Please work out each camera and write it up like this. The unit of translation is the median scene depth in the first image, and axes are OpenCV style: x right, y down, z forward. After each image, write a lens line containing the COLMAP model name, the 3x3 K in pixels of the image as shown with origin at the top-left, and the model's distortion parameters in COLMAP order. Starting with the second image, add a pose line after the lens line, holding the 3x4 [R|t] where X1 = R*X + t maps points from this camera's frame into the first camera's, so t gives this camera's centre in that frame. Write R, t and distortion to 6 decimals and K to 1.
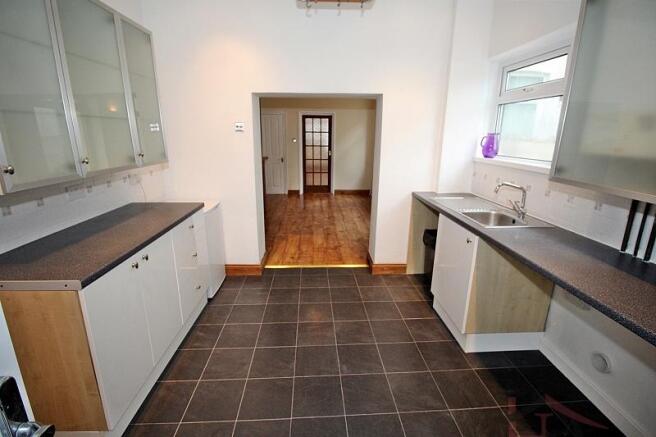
lens RADIAL K [[304.6, 0, 330.0], [0, 304.6, 215.3], [0, 0, 1]] dist [0.003148, -0.014586]
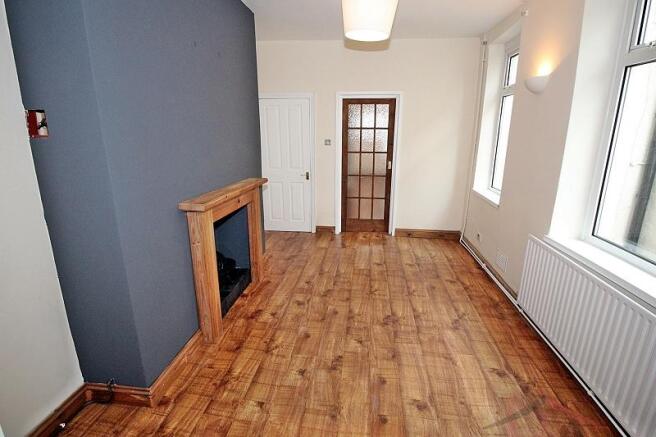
lens RADIAL K [[321.8, 0, 328.0], [0, 321.8, 218.5], [0, 0, 1]] dist [0.001860, -0.017240]
pose [[0.984701, 0.035057, -0.170687, -0.017020], [-0.033217, 0.999355, 0.013625, -0.250395], [0.171055, -0.007747, 0.985231, 0.891806]]
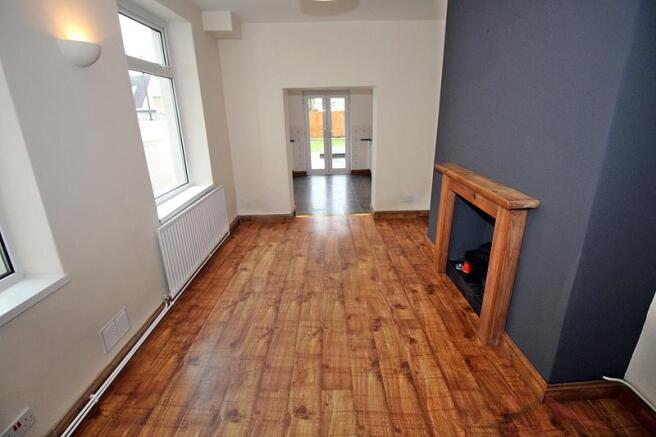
lens RADIAL K [[304.6, 0, 330.0], [0, 304.6, 215.3], [0, 0, 1]] dist [0.003148, -0.014586]
pose [[-0.999032, -0.007699, 0.043306, -0.094023], [0.017301, 0.836432, 0.547798, -0.619280], [-0.040440, 0.548017, -0.835489, 2.275017]]
